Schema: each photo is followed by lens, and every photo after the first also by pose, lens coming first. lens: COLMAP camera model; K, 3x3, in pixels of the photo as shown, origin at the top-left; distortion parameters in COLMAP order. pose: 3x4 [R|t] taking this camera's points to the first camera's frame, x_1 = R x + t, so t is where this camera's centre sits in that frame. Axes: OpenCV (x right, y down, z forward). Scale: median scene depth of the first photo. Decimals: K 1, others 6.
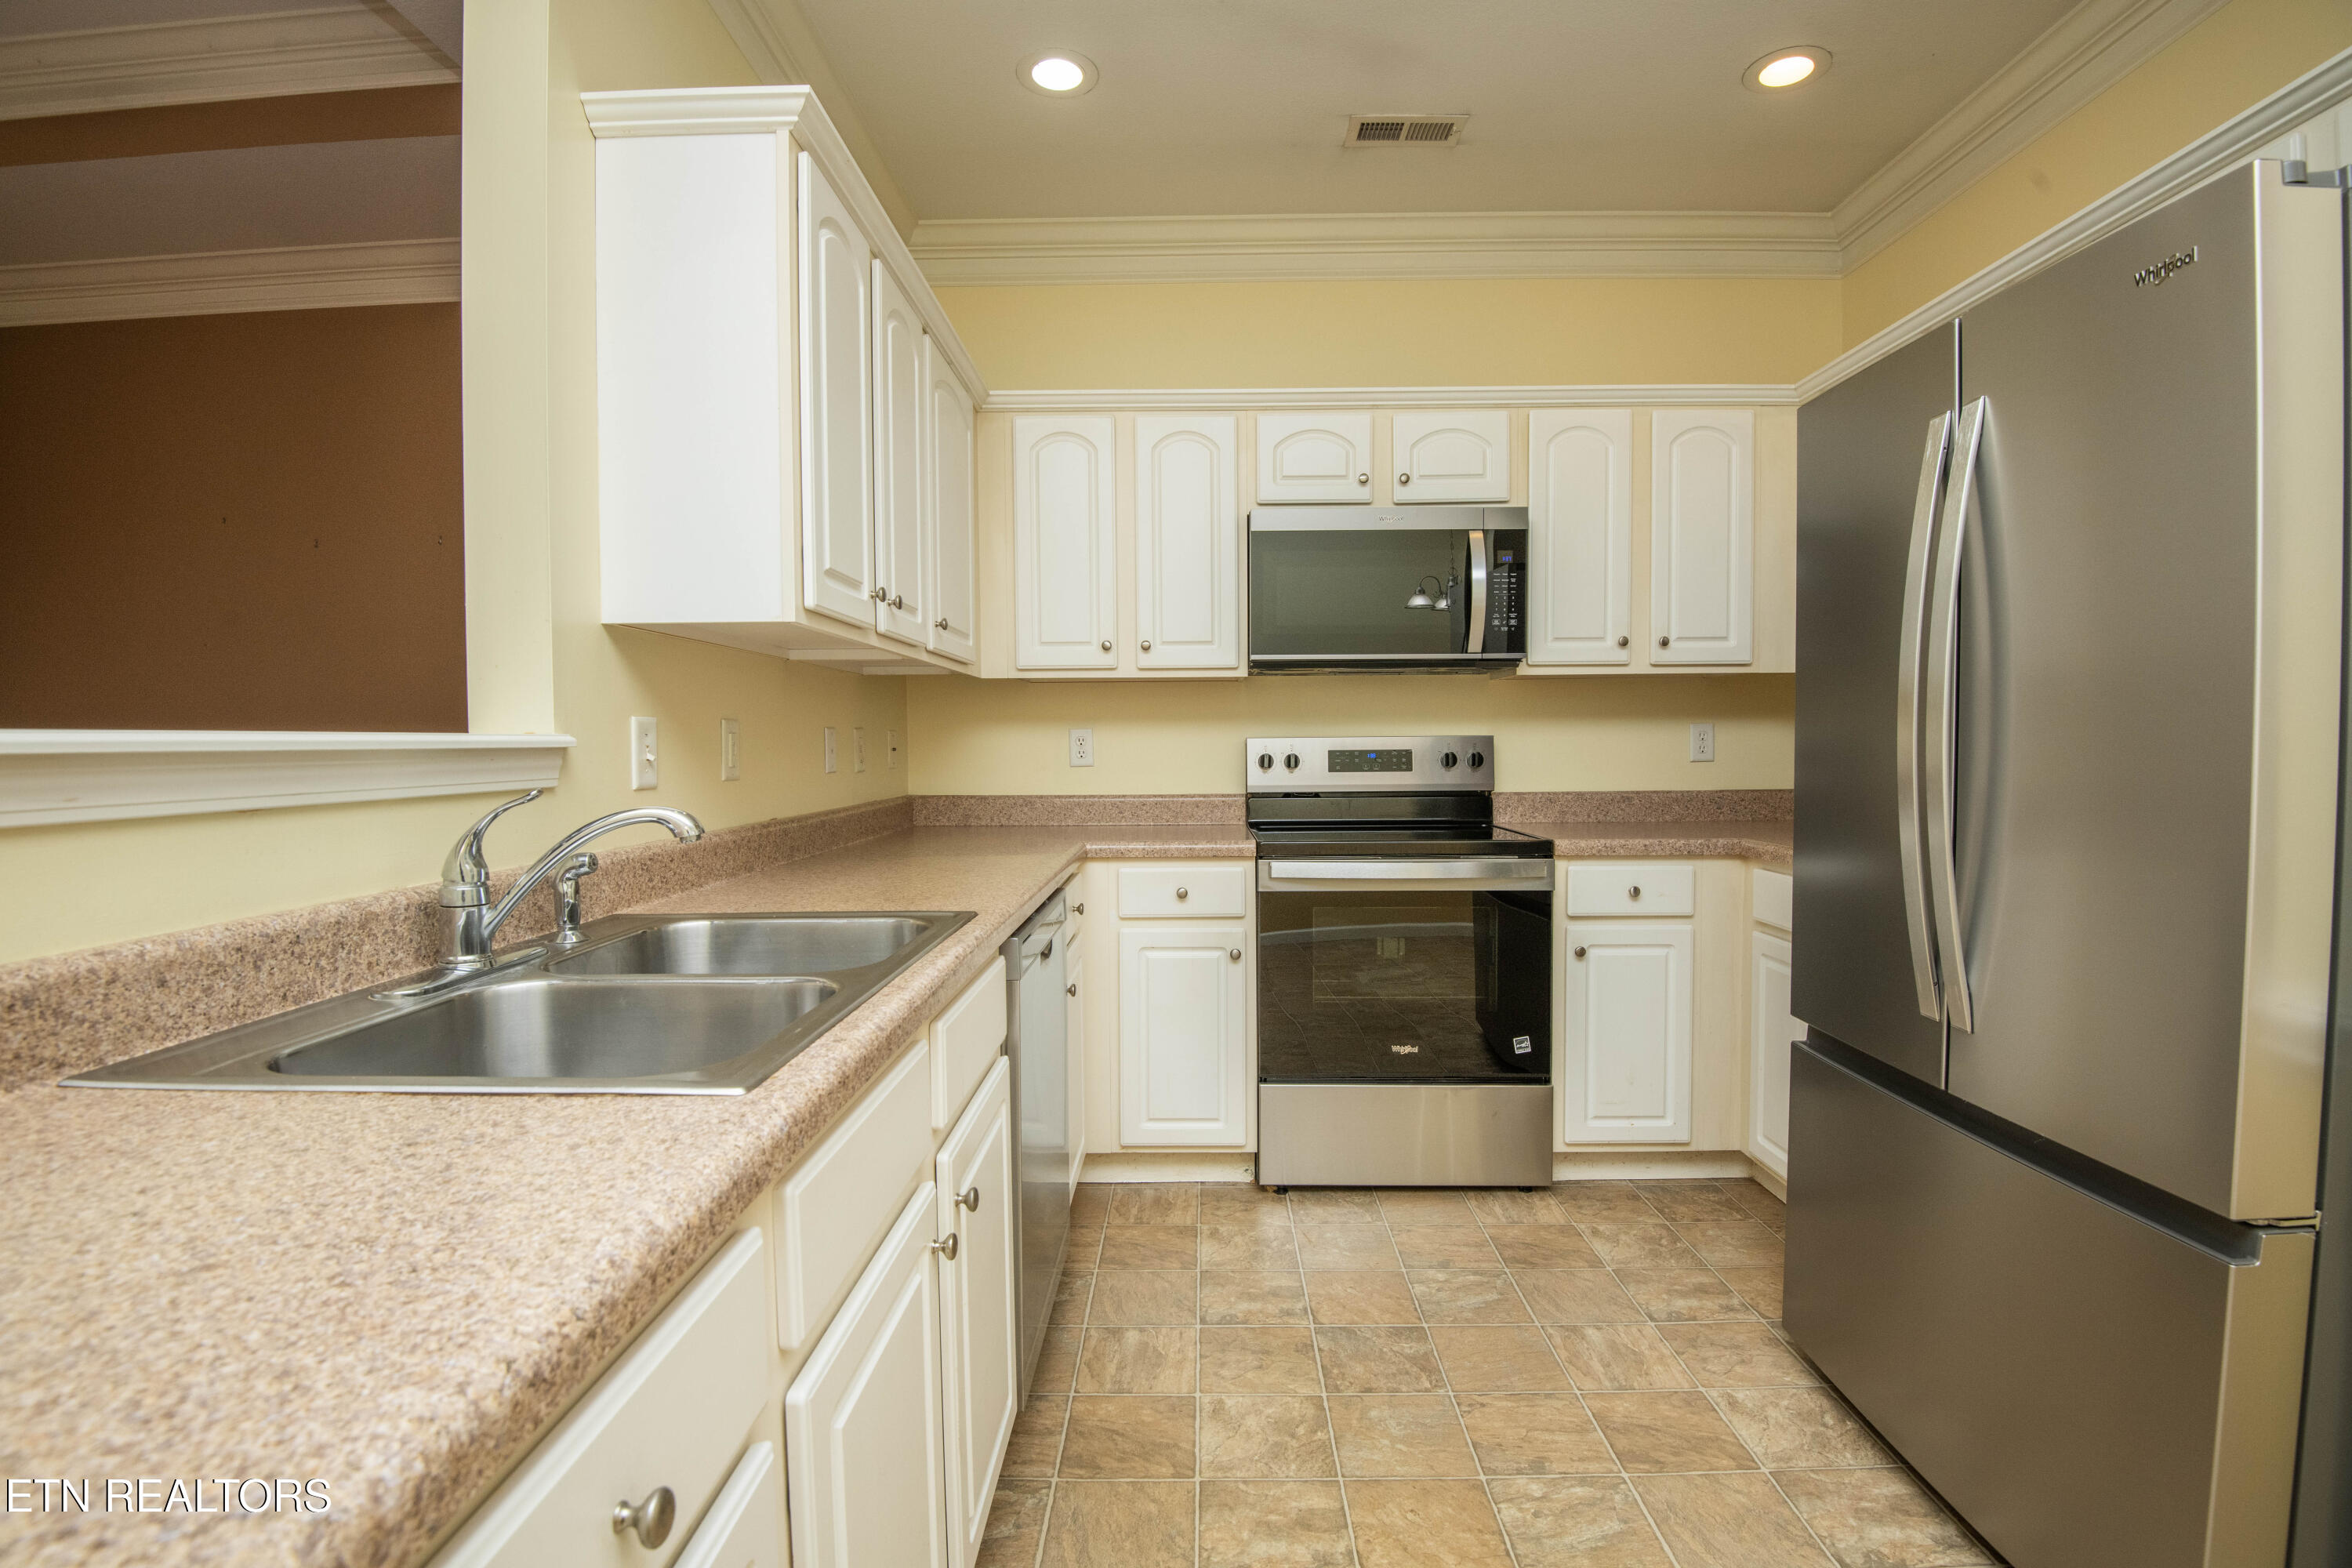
lens RADIAL K [[1100.1, 0, 1161.2], [0, 1100.1, 780.3], [0, 0, 1]] dist [-0.016850, -0.011365]
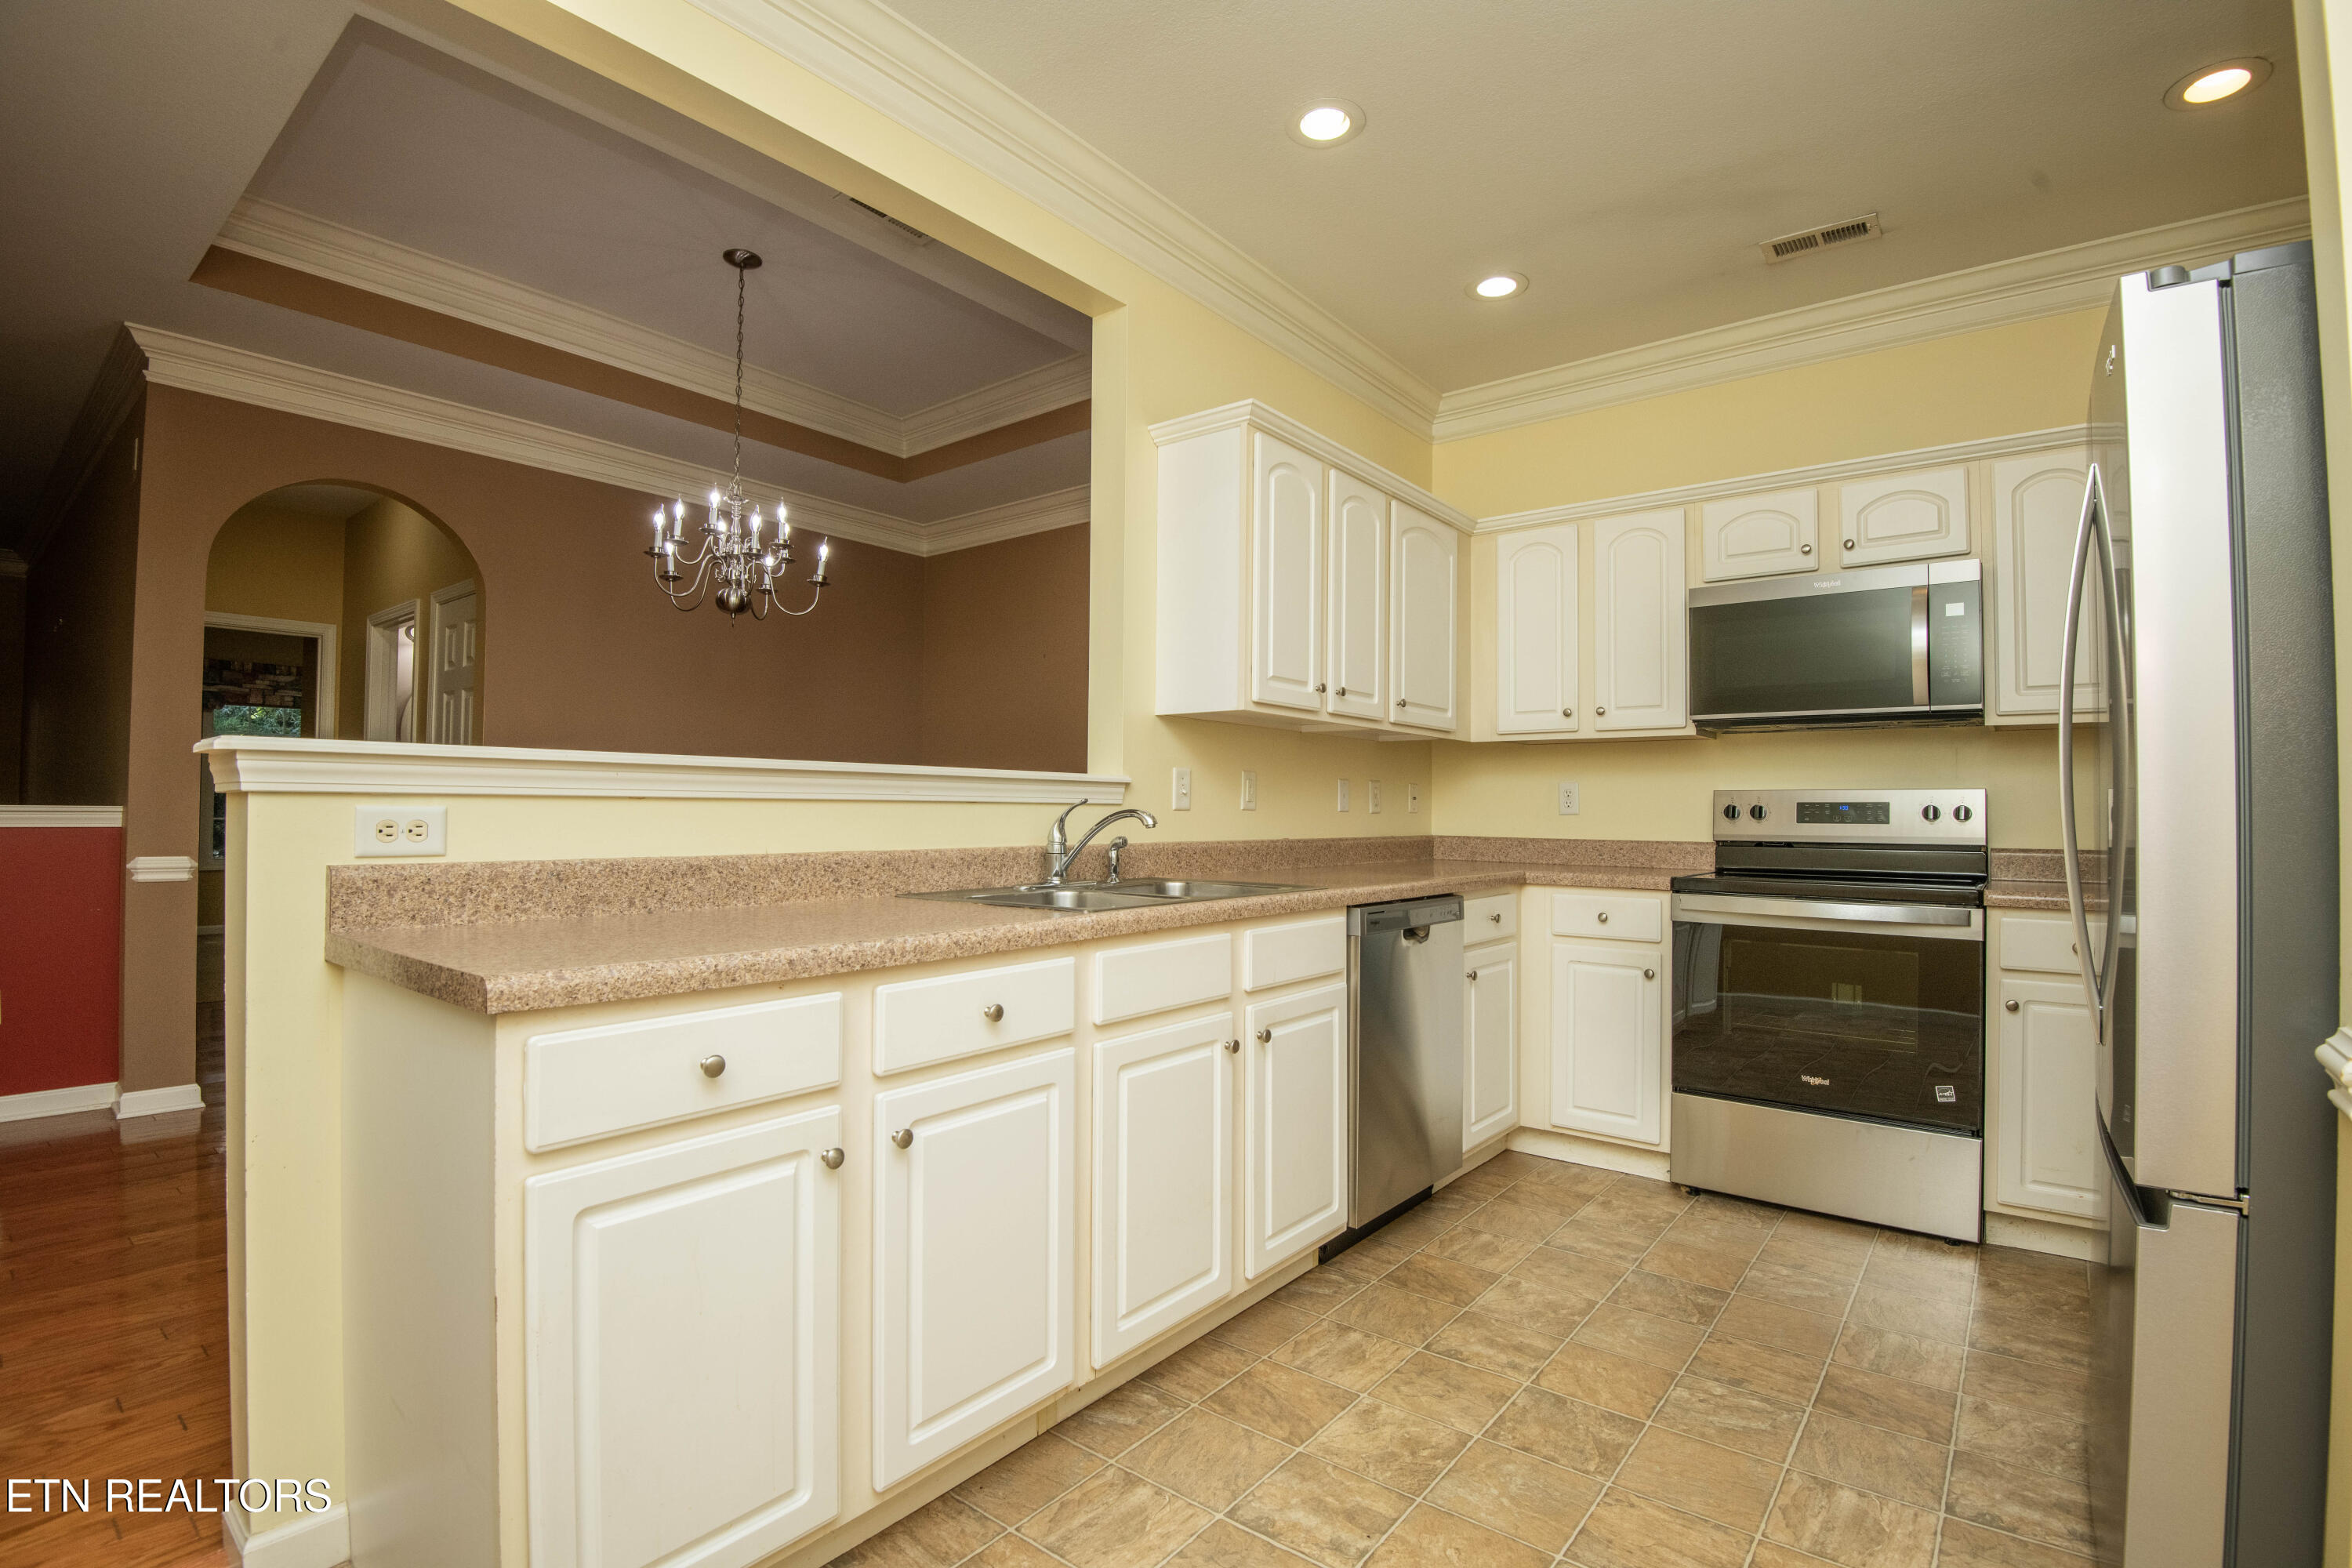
lens RADIAL K [[1100.1, 0, 1124.7], [0, 1100.1, 776.5], [0, 0, 1]] dist [-0.016850, -0.011365]
pose [[0.766275, -0.003643, -0.642502, 0.386727], [-0.040550, 0.997716, -0.054019, 0.035916], [0.641232, 0.067446, 0.764378, -0.252580]]
